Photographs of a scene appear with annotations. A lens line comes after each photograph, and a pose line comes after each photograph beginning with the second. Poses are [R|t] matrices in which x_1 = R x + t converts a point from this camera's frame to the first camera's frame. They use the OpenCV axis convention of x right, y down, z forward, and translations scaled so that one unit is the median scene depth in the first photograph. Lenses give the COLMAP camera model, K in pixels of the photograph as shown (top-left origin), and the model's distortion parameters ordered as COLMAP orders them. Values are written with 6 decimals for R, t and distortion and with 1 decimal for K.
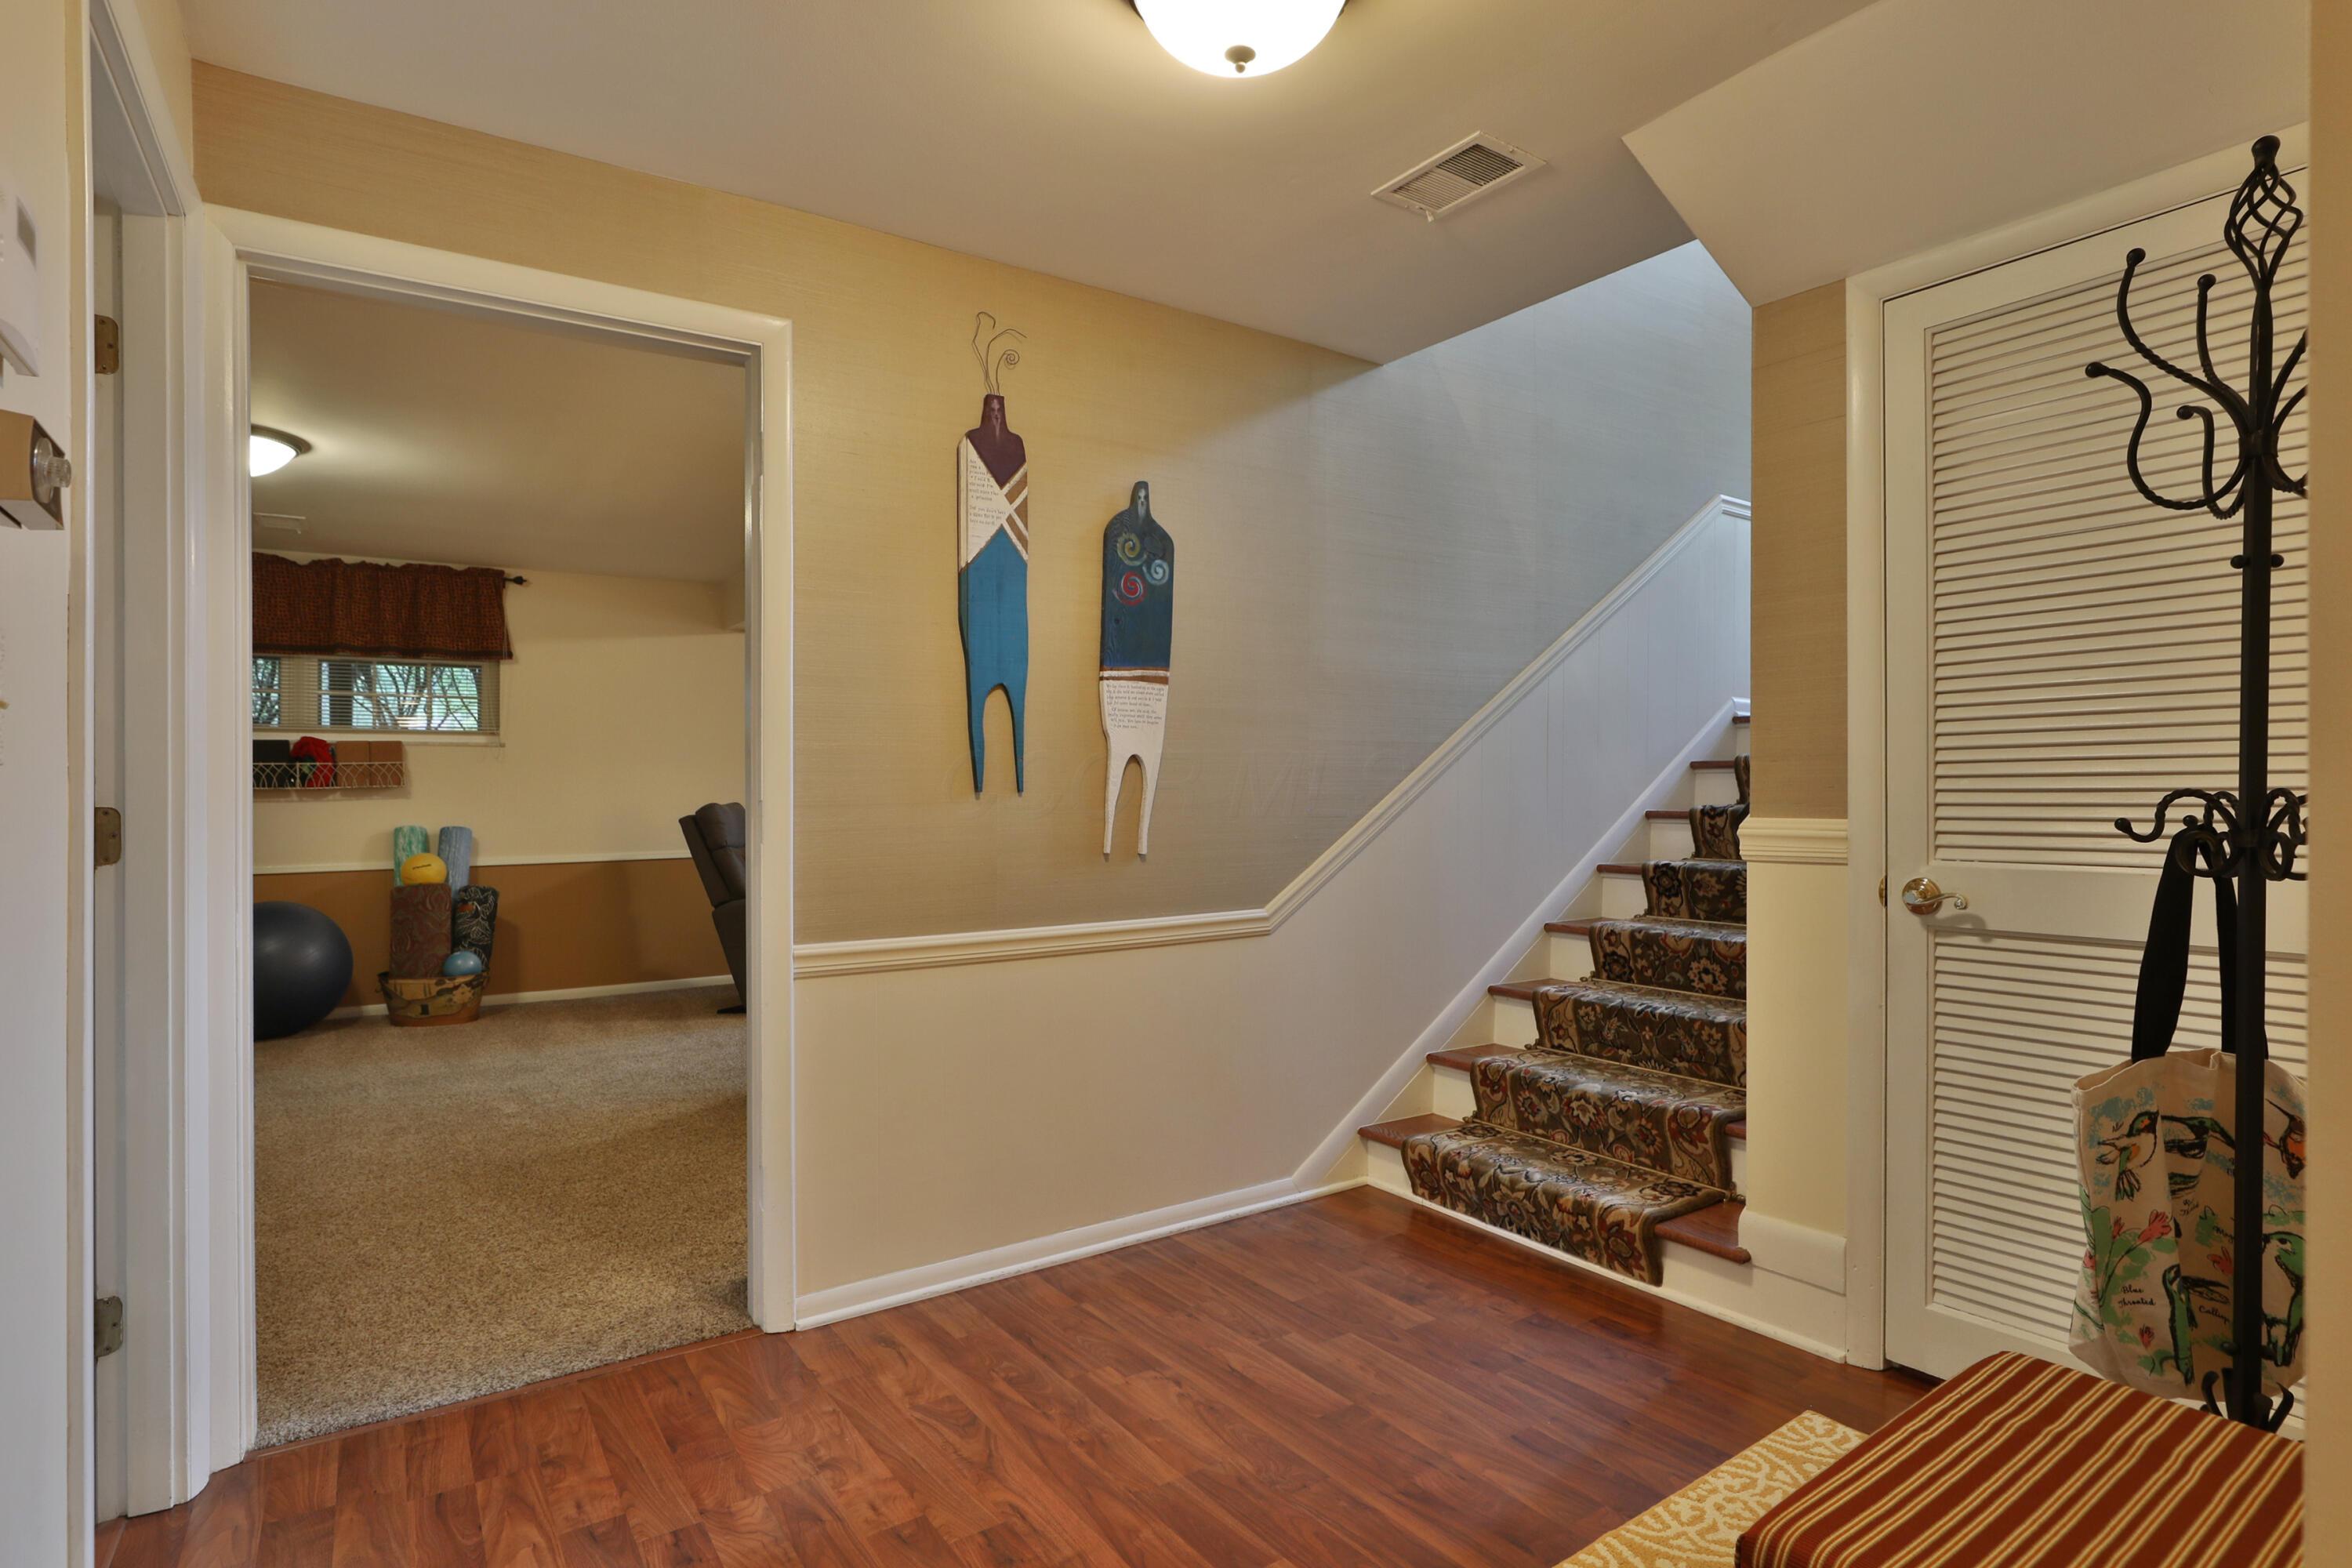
lens RADIAL K [[1294.1, 0, 1176.0], [0, 1294.1, 784.0], [0, 0, 1]] dist [-0.007658, -0.000895]
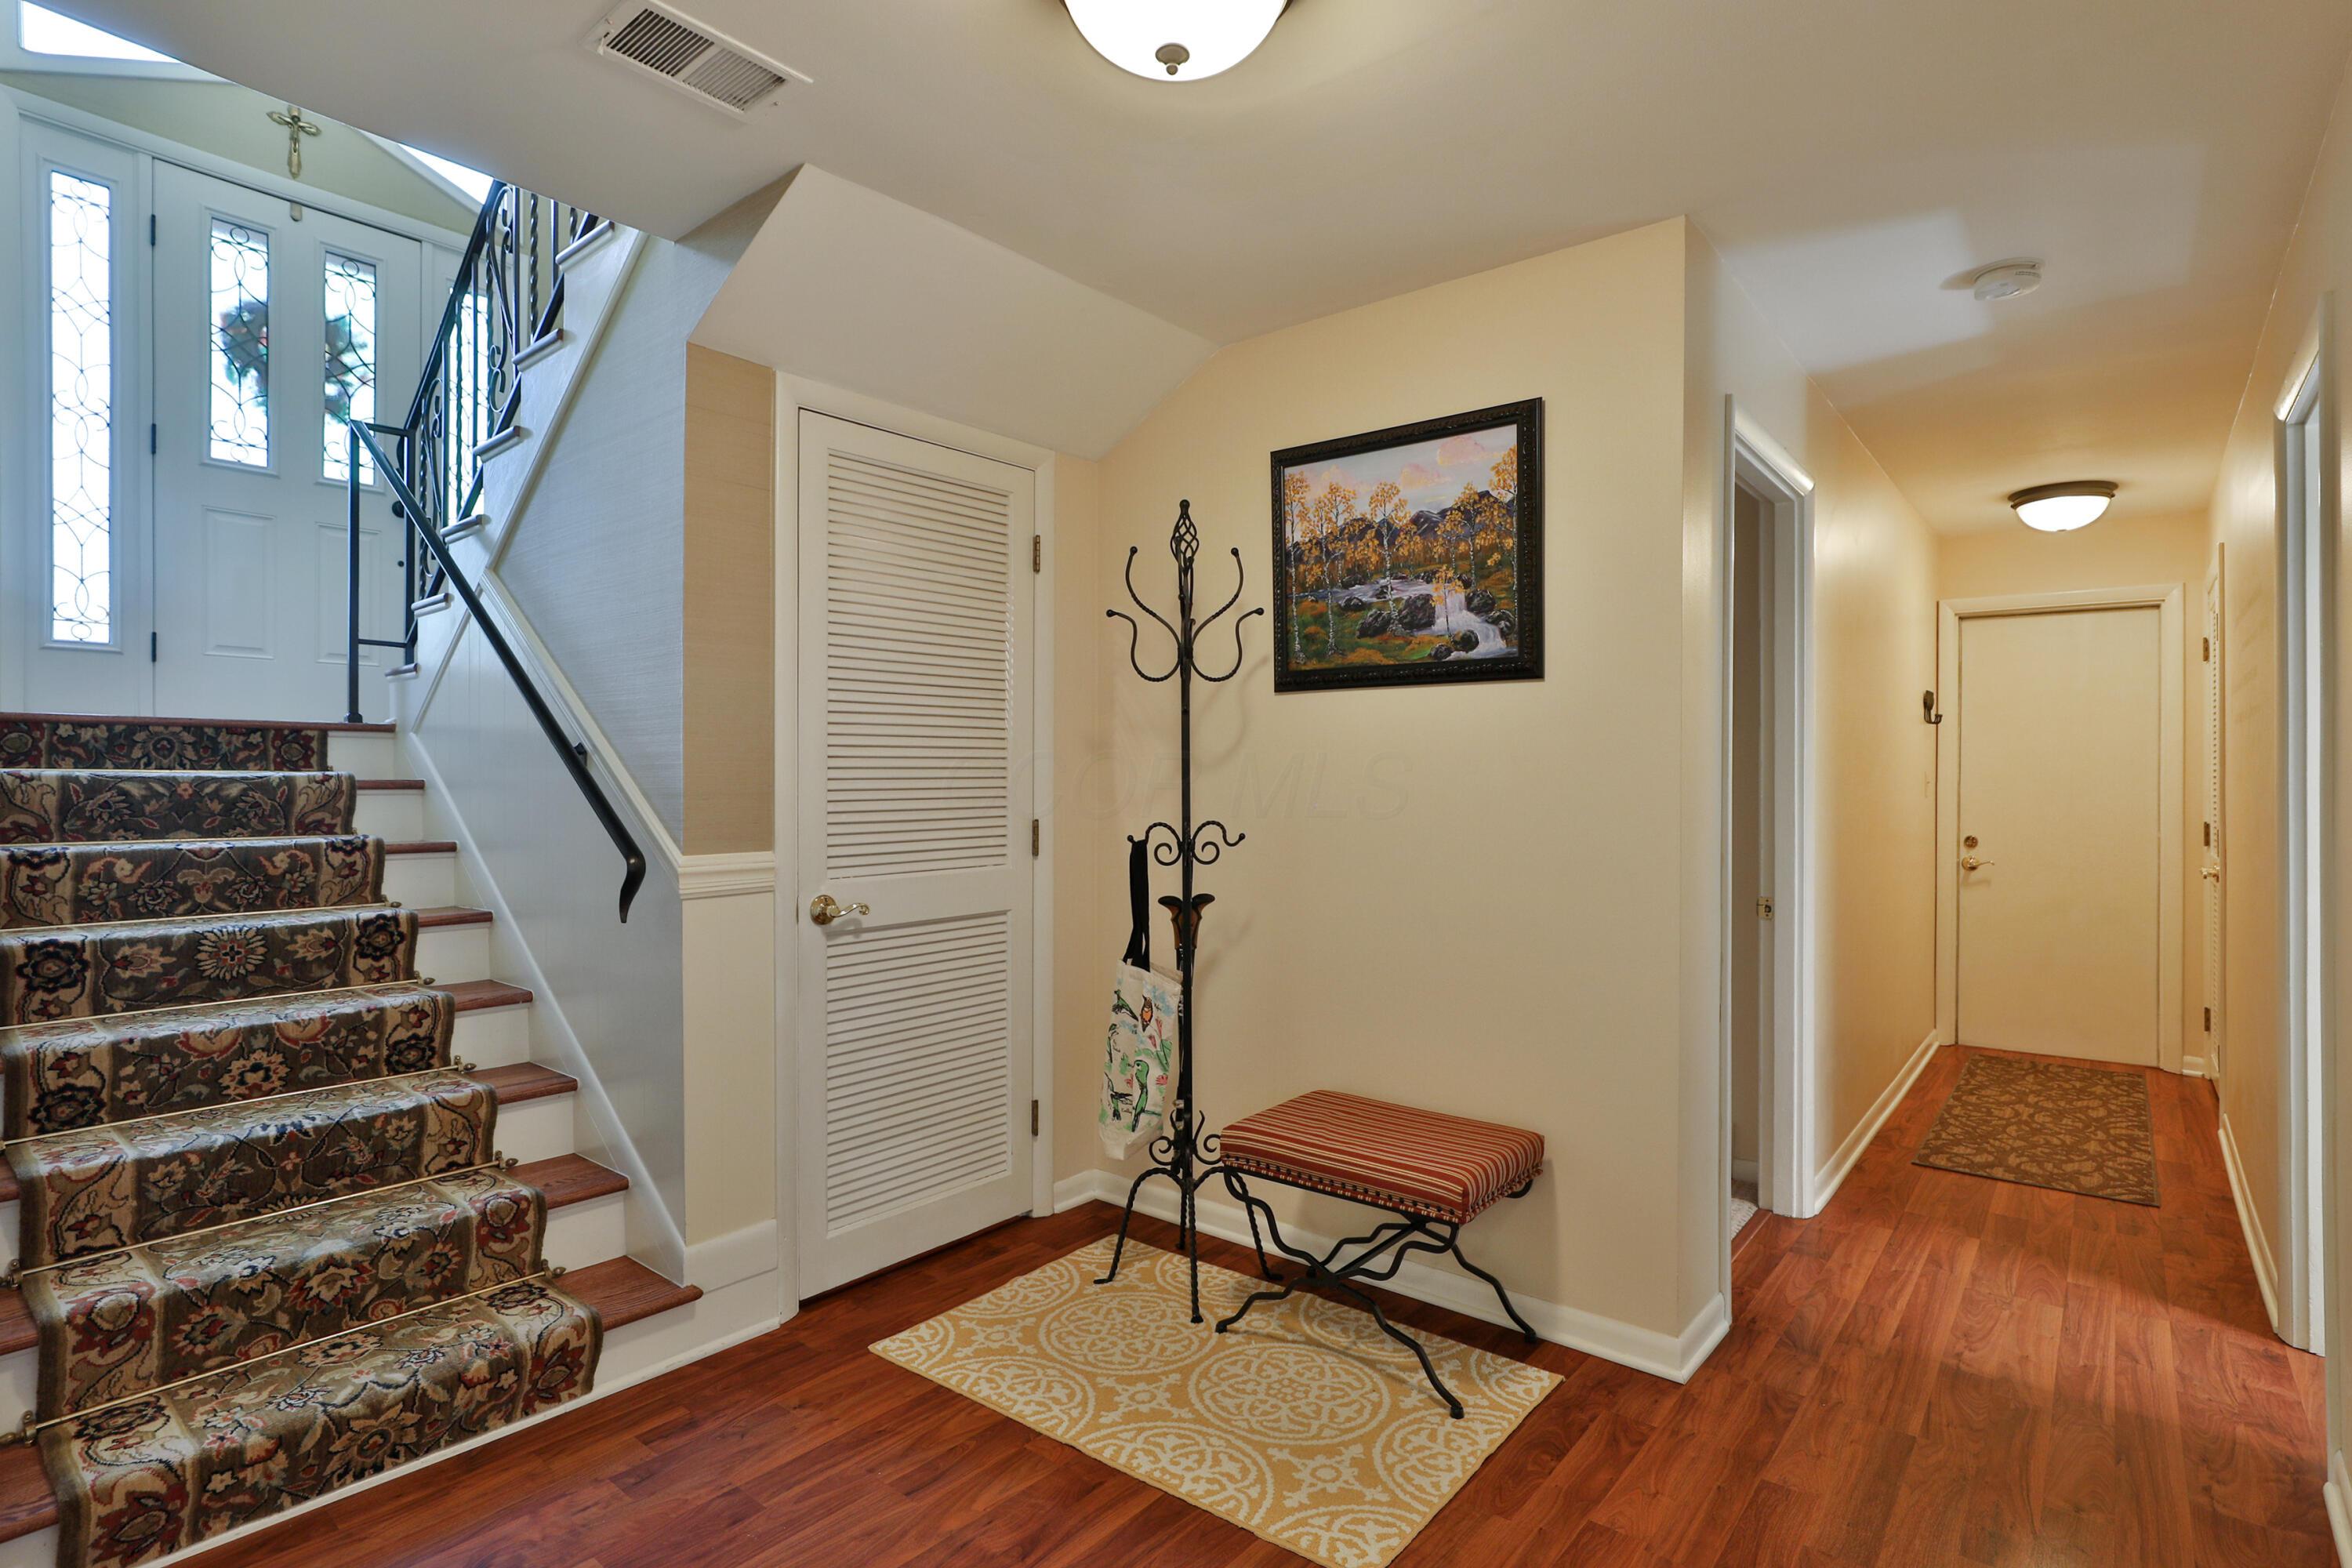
lens RADIAL K [[1167.9, 0, 1324.4], [0, 1167.9, 770.4], [0, 0, 1]] dist [-0.002921, -0.000716]
pose [[-0.326636, -0.008147, 0.945115, -0.482609], [-0.010291, 0.999934, 0.005063, -0.043692], [-0.945094, -0.008072, -0.326698, 0.690394]]
